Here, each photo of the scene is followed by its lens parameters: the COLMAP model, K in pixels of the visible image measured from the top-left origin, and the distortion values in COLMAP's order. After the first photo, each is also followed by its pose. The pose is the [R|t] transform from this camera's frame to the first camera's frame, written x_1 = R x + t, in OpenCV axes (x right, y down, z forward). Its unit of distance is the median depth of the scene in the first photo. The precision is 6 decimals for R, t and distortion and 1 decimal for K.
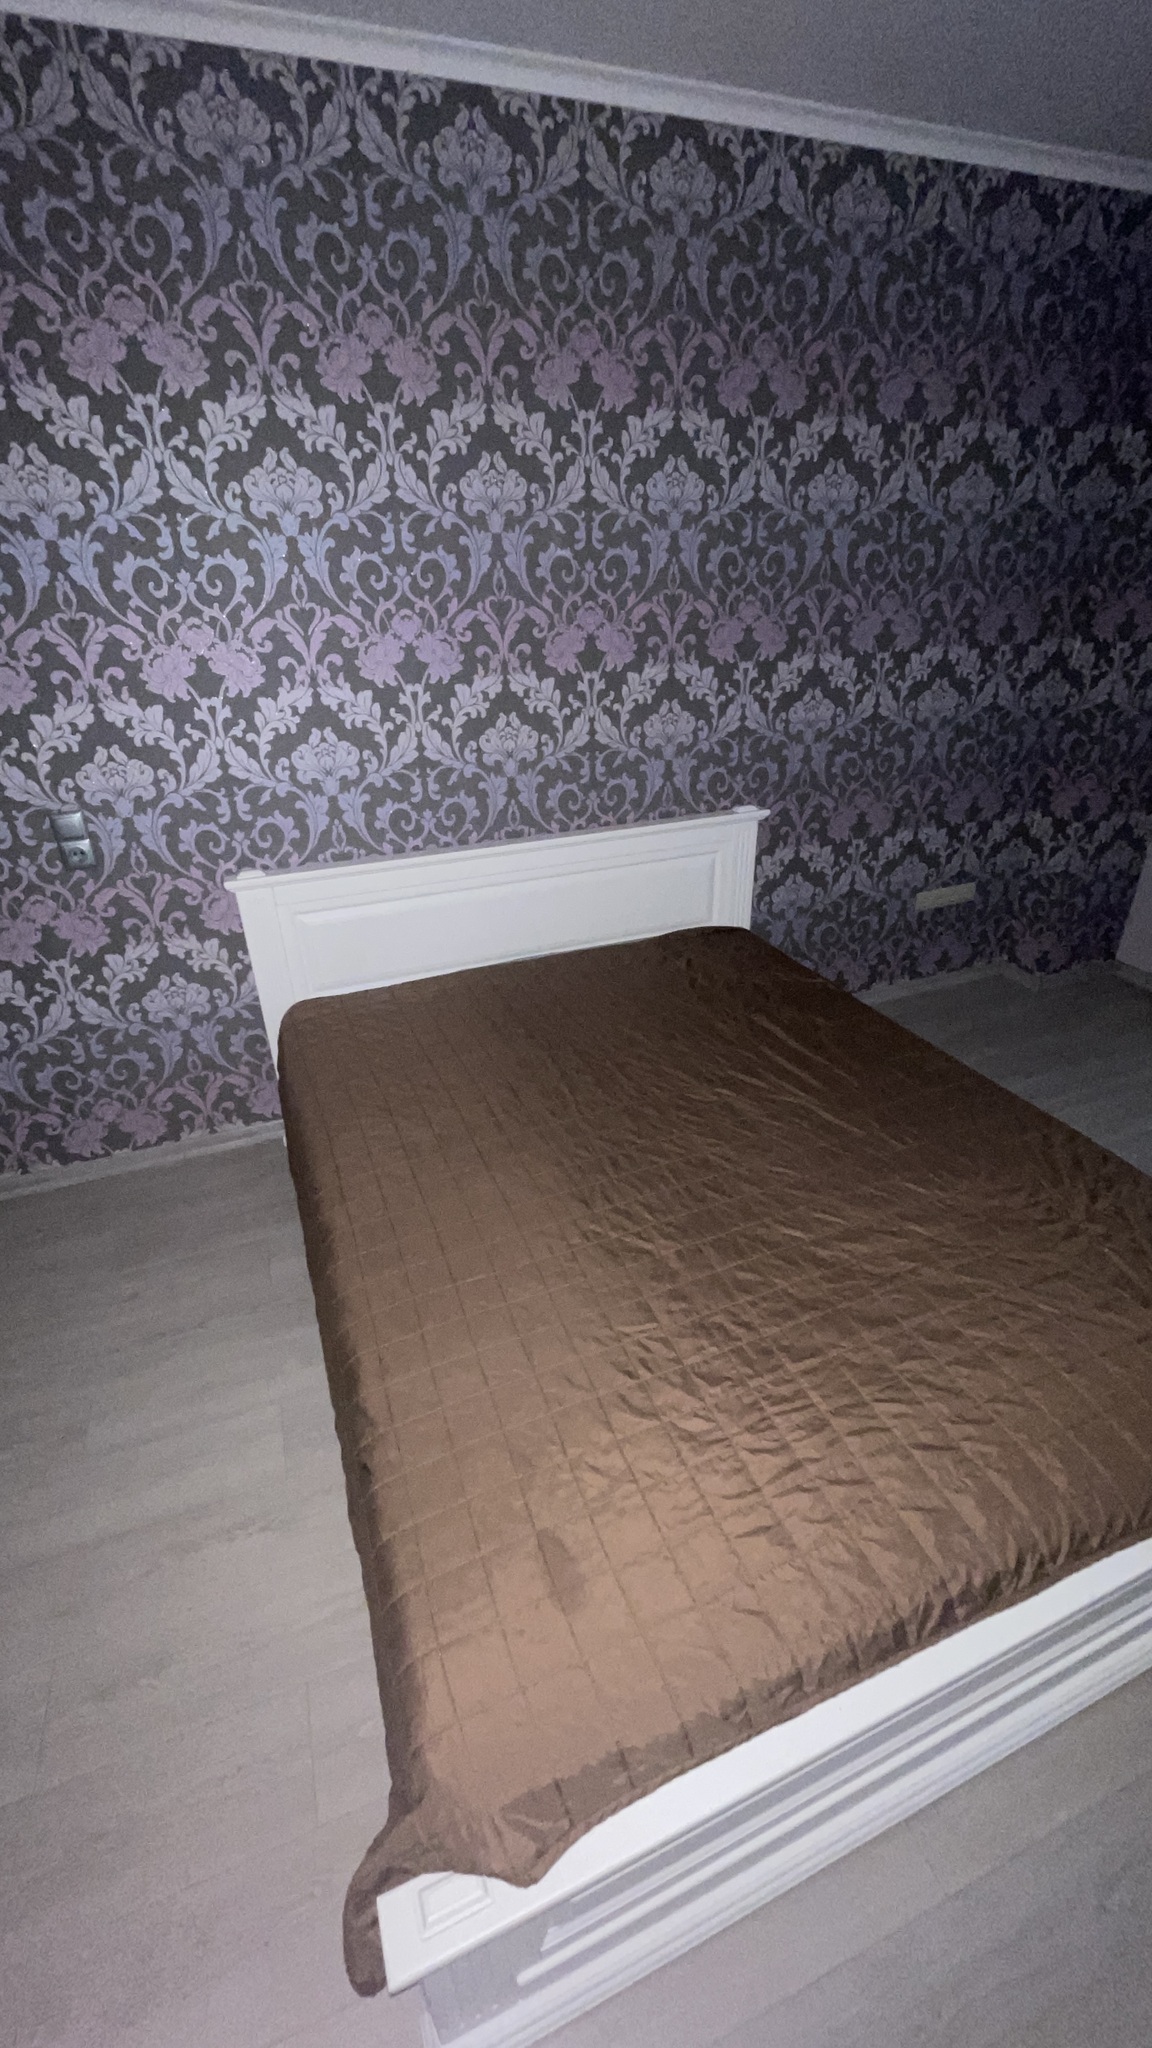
lens RADIAL K [[818.7, 0, 520.5], [0, 818.7, 1005.9], [0, 0, 1]] dist [-0.014459, 0.003983]
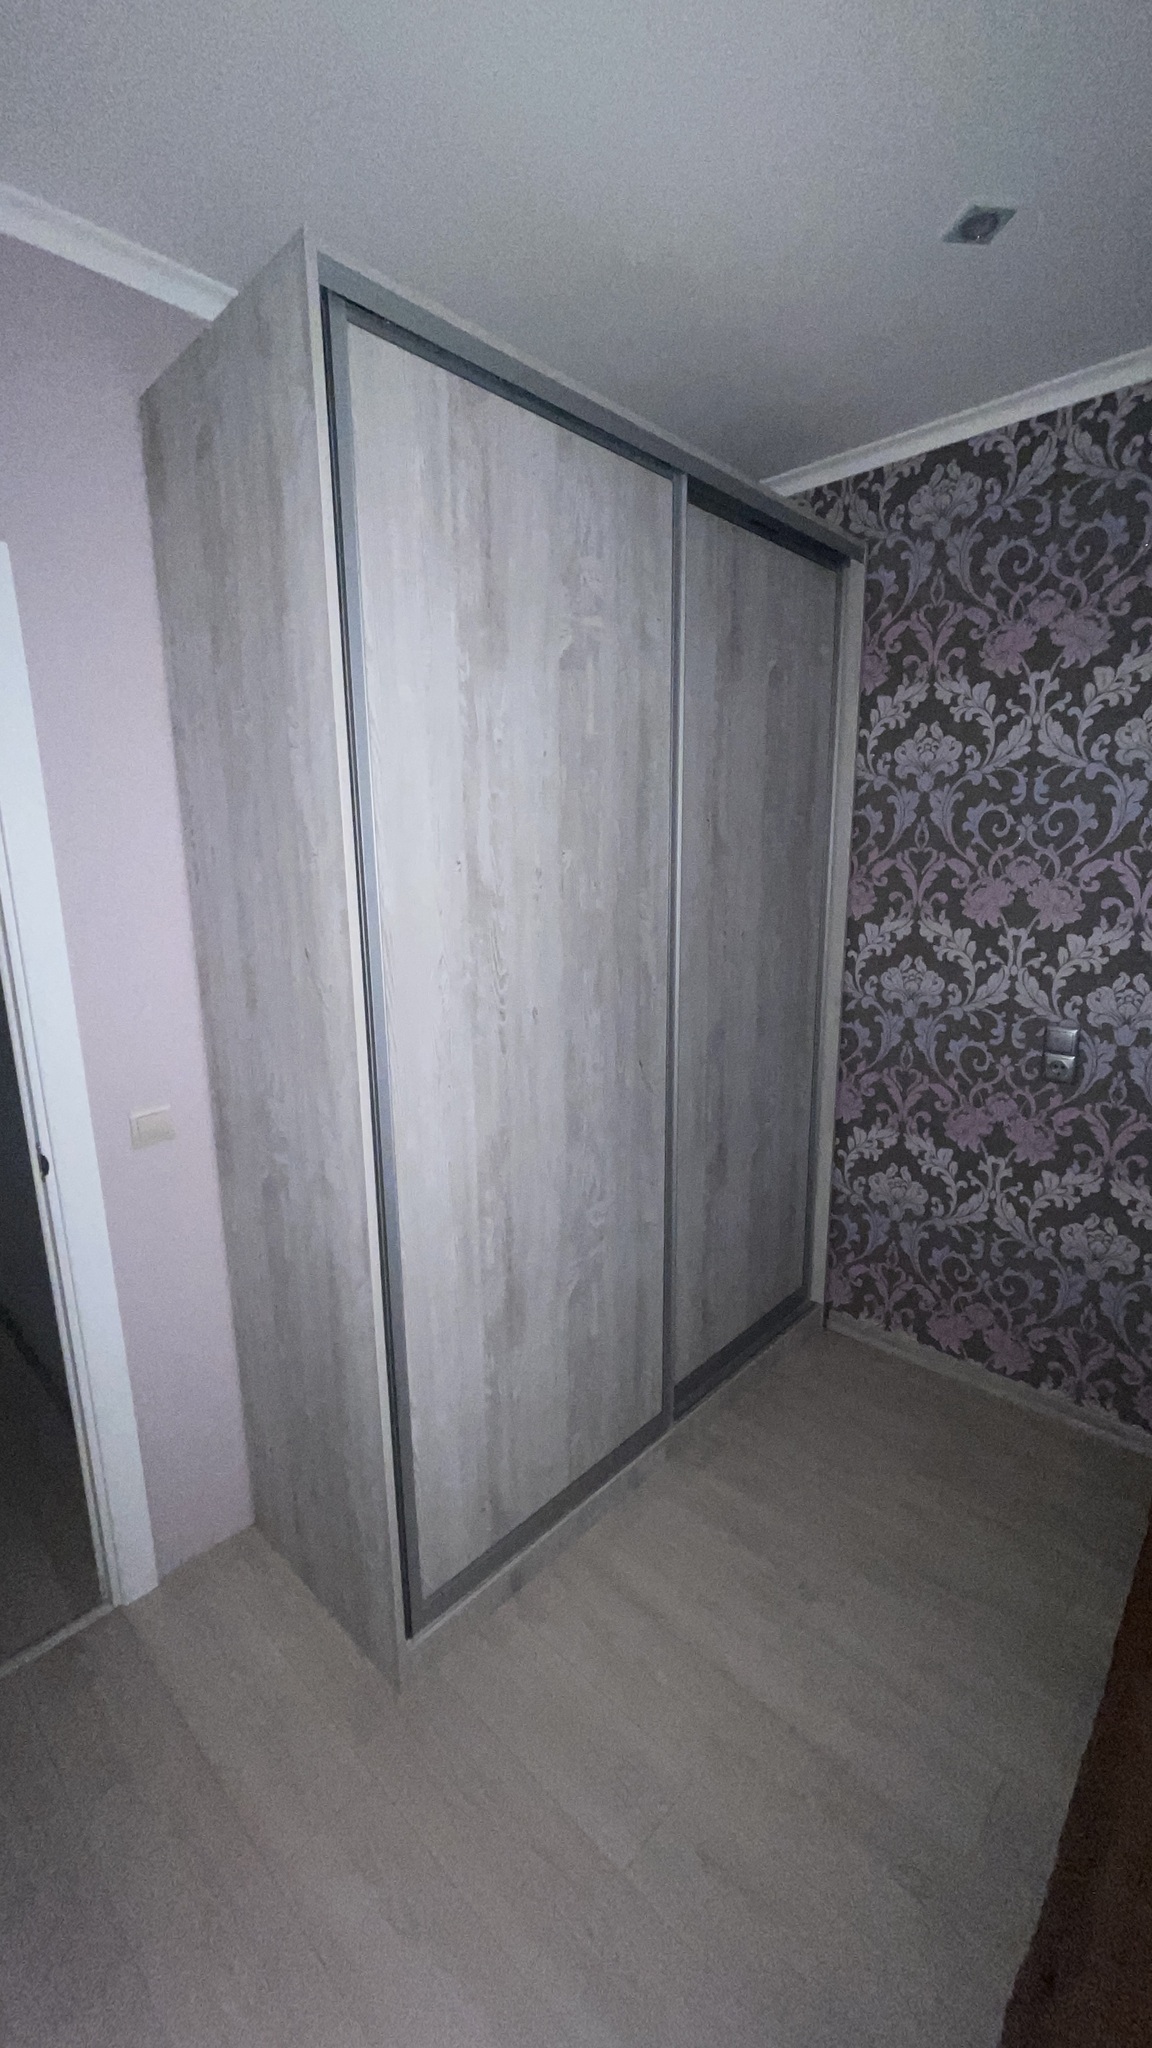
lens RADIAL K [[823.5, 0, 576.0], [0, 823.5, 1024.0], [0, 0, 1]] dist [-0.021172, -0.000015]
pose [[0.437168, 0.211898, -0.874062, 0.499043], [-0.406753, 0.913361, 0.017985, -0.097850], [0.802145, 0.347664, 0.485482, 0.158471]]
